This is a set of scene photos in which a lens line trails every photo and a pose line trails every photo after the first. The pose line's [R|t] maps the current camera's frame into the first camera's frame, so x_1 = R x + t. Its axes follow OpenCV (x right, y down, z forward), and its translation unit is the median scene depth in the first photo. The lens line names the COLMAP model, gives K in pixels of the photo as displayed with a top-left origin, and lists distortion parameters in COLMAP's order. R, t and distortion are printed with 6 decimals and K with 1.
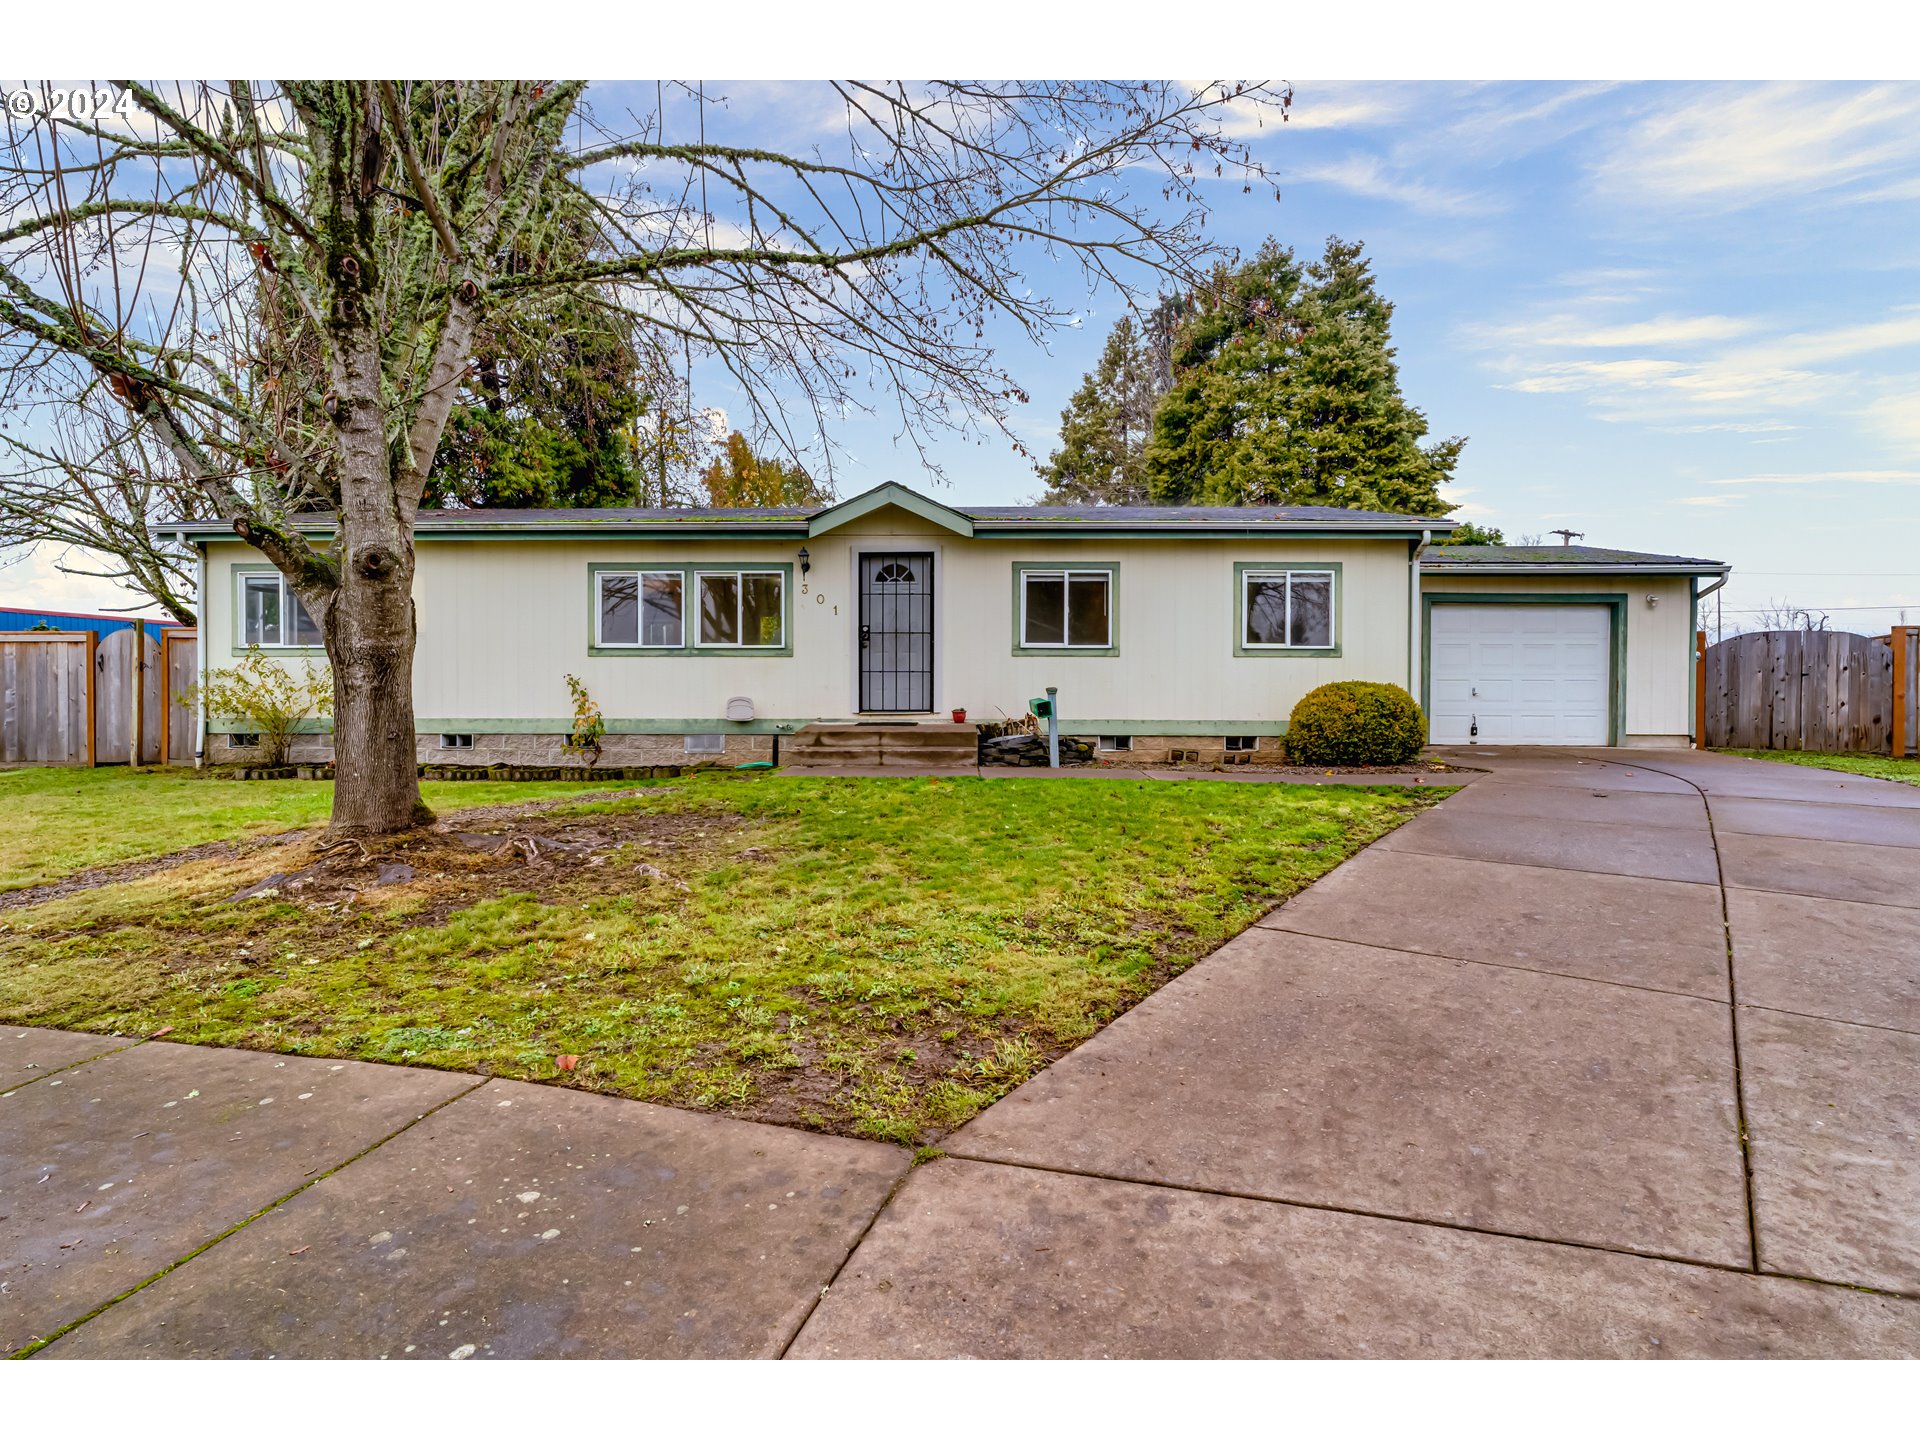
lens RADIAL K [[877.9, 0, 961.5], [0, 877.9, 700.2], [0, 0, 1]] dist [-0.003796, 0.000415]
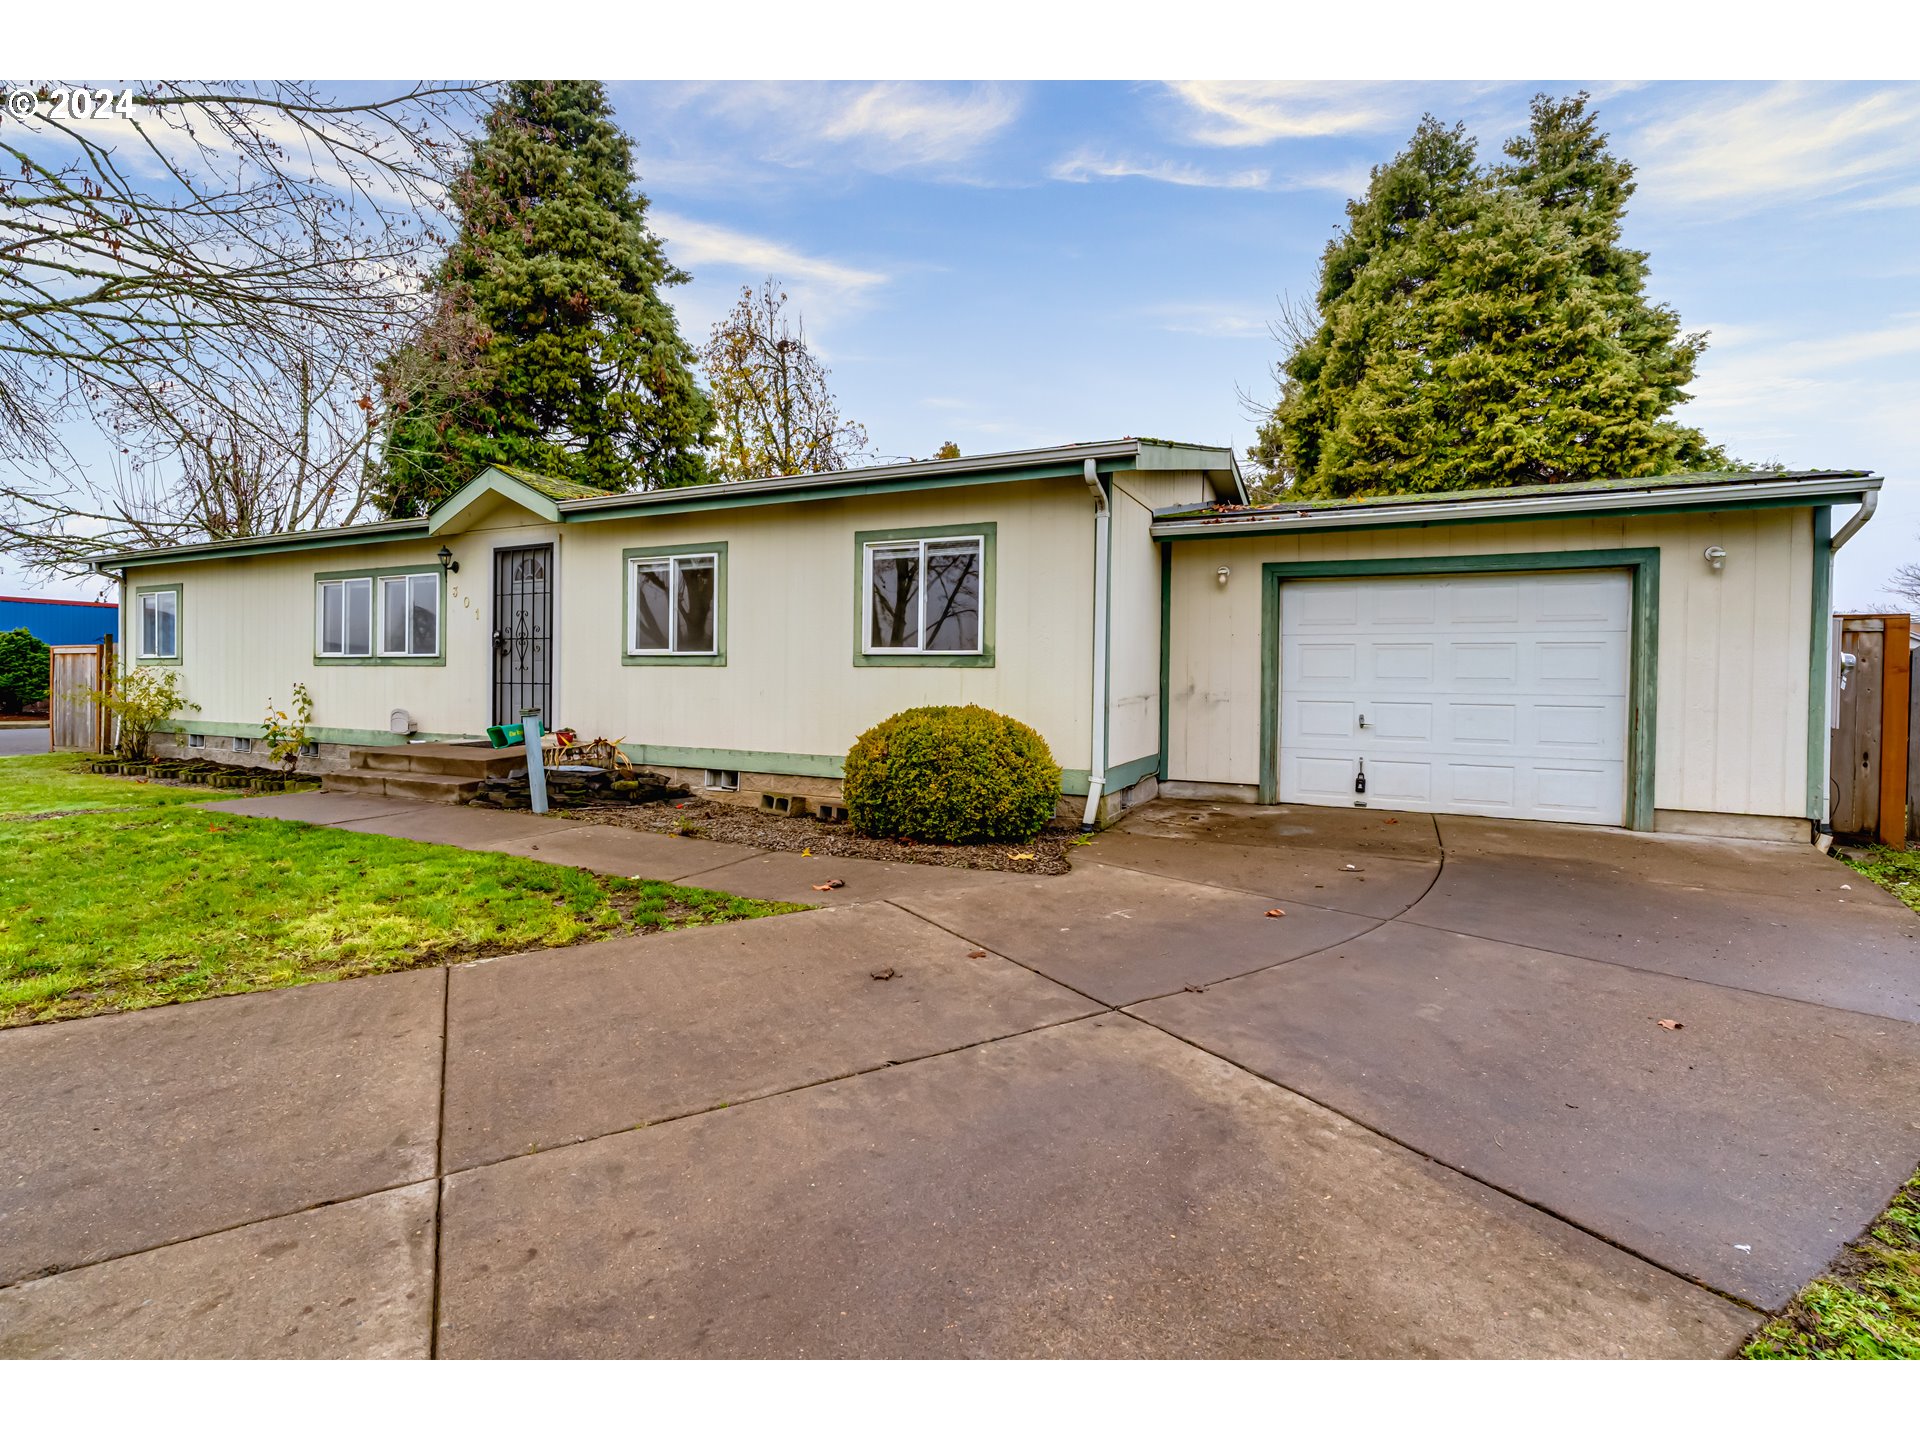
lens RADIAL K [[829.3, 0, 960.2], [0, 829.3, 695.5], [0, 0, 1]] dist [-0.002609, -0.000502]
pose [[0.920866, 0.013454, -0.389647, 0.558332], [-0.014935, 0.999888, -0.000771, -0.023308], [0.389593, 0.006529, 0.920964, 0.362244]]
